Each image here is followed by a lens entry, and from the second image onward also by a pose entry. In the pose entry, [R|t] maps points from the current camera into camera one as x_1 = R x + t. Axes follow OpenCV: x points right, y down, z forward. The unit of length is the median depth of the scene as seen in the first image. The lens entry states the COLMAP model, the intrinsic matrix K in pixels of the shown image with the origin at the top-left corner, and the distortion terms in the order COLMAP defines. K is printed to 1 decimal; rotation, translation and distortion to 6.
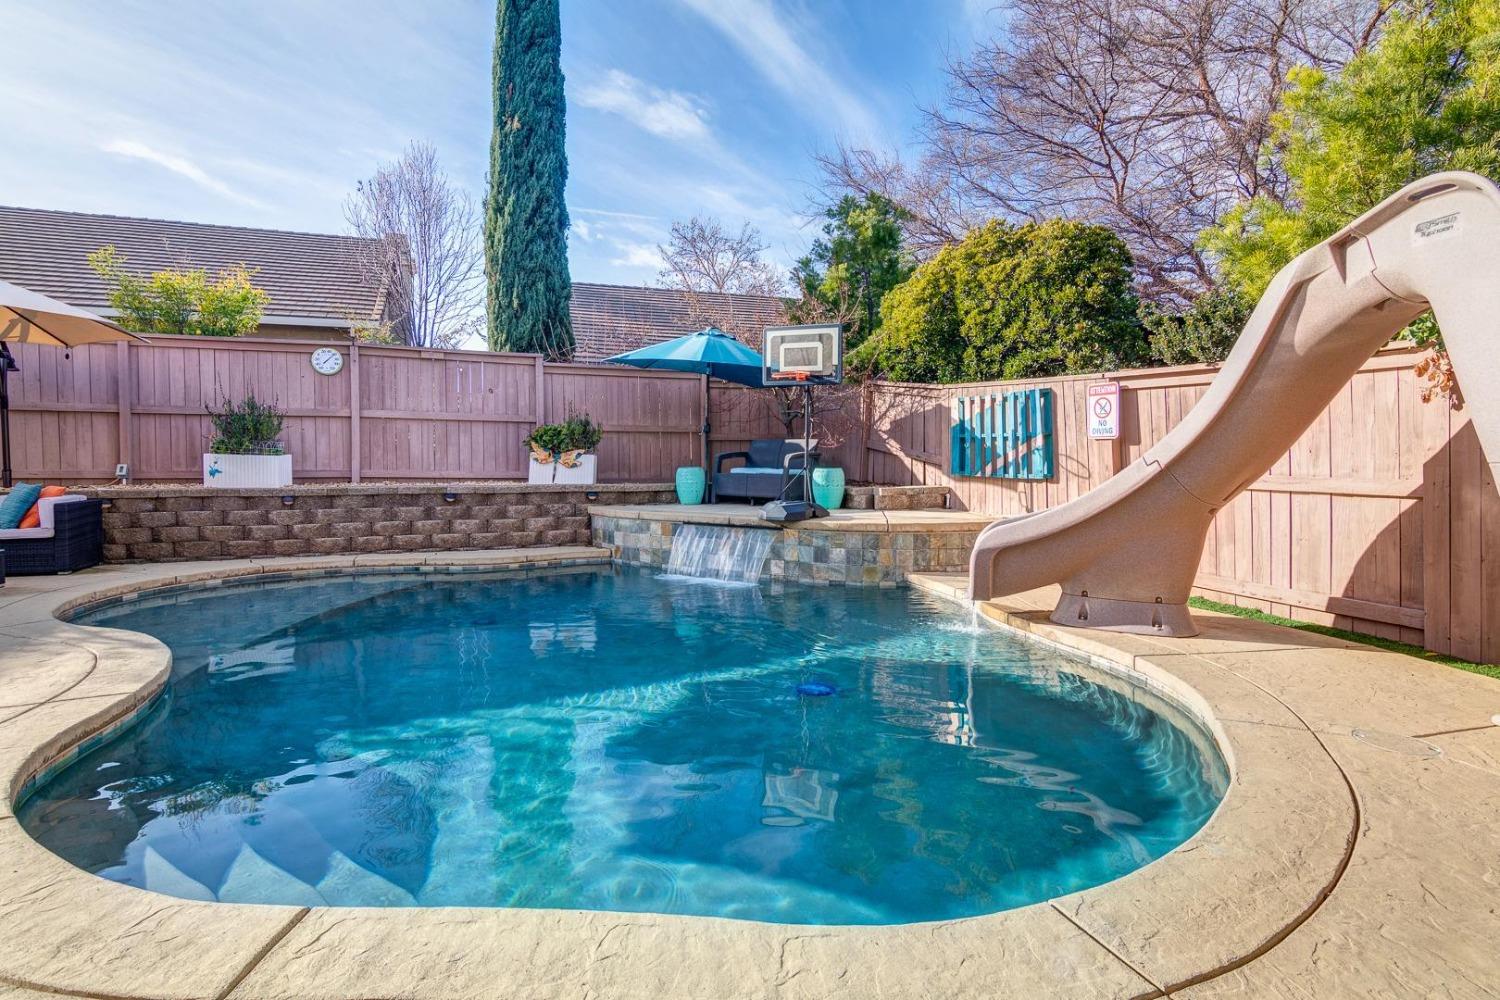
lens RADIAL K [[791.1, 0, 723.4], [0, 791.1, 476.2], [0, 0, 1]] dist [-0.000170, 0.000160]
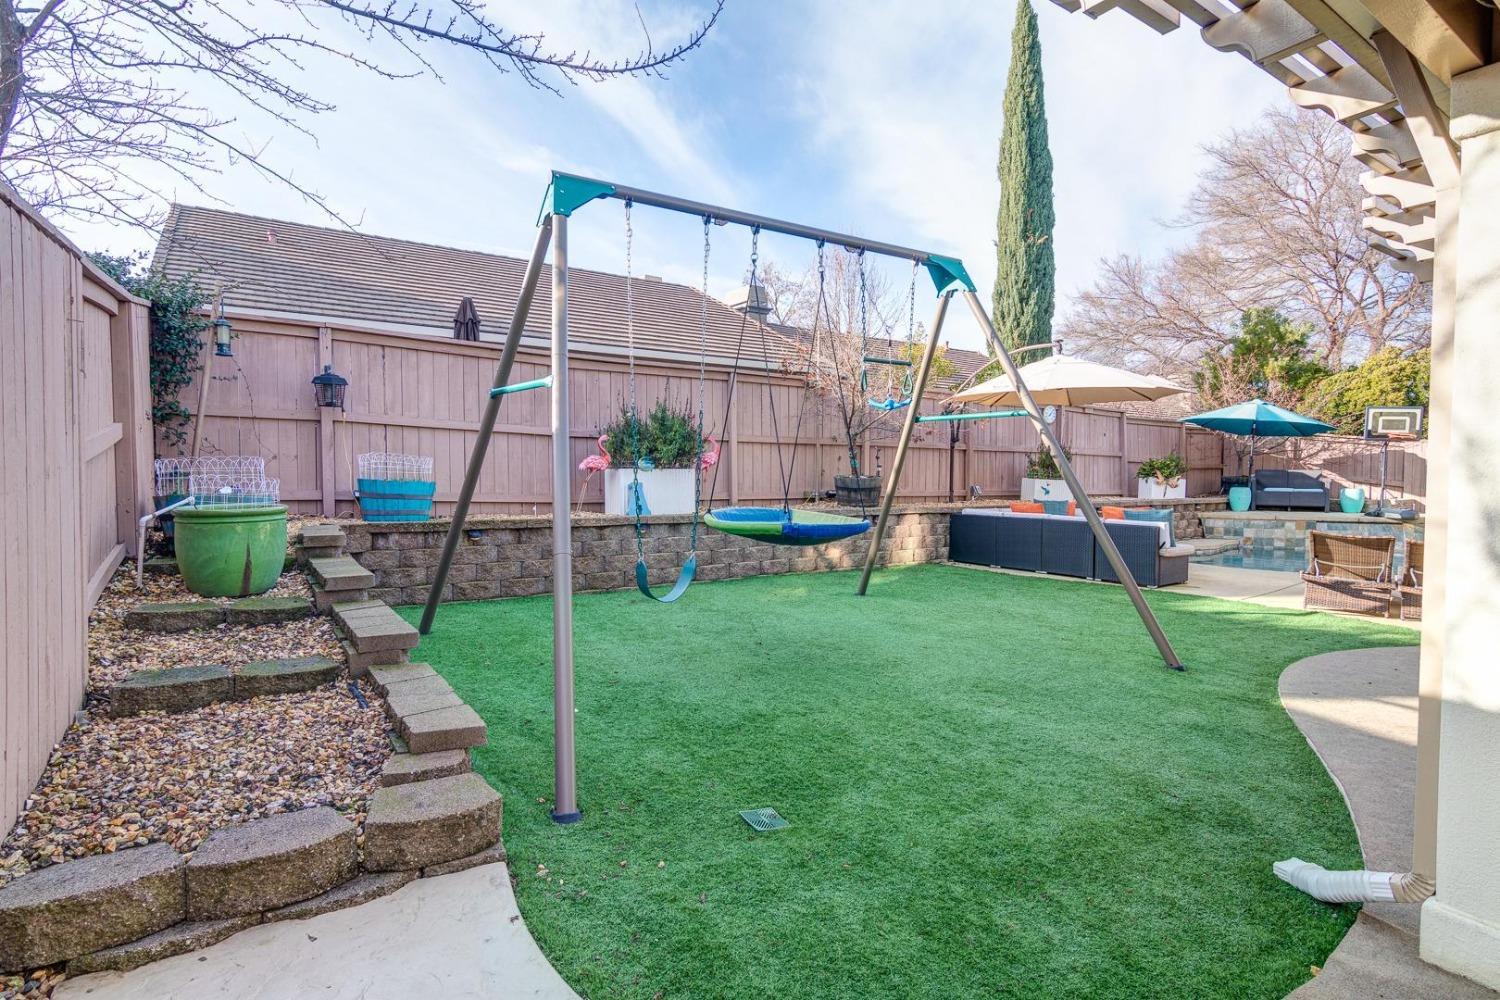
lens RADIAL K [[761.2, 0, 750.0], [0, 761.2, 500.0], [0, 0, 1]] dist [0.000847, 0.000780]
pose [[0.967883, -0.004700, 0.251356, -1.524910], [0.001521, 0.999916, 0.012840, -0.008470], [-0.251396, -0.012045, 0.967809, -0.236876]]
